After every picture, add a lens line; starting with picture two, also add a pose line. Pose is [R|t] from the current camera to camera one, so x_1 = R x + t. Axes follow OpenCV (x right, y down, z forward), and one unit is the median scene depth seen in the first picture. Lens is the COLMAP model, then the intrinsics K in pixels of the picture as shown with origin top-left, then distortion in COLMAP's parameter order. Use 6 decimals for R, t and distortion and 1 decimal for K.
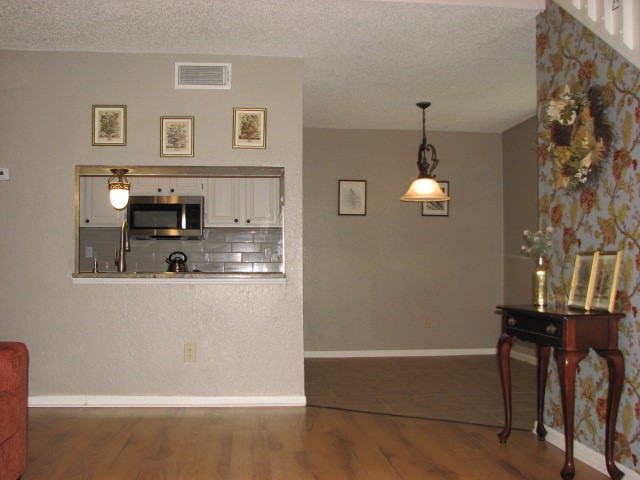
lens RADIAL K [[685.5, 0, 323.8], [0, 685.5, 244.7], [0, 0, 1]] dist [-0.099552, 0.000000]
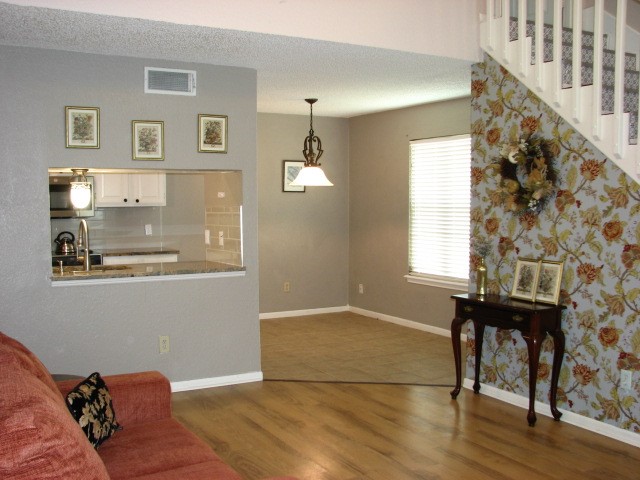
lens RADIAL K [[685.5, 0, 322.7], [0, 685.5, 238.1], [0, 0, 1]] dist [-0.099552, 0.000000]
pose [[0.912958, -0.023970, 0.407349, -0.402350], [-0.013730, 0.995903, 0.089374, -0.107535], [-0.407823, -0.087188, 0.908889, -0.064497]]
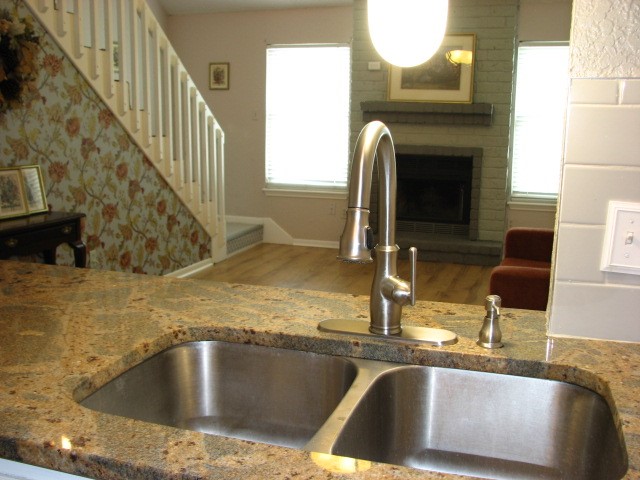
lens RADIAL K [[685.5, 0, 320.5], [0, 685.5, 240.4], [0, 0, 1]] dist [-0.099552, 0.000000]
pose [[-0.913177, -0.095773, 0.396151, -0.389368], [-0.041577, 0.988818, 0.143216, -0.026425], [-0.405437, 0.114311, -0.906947, 1.491246]]
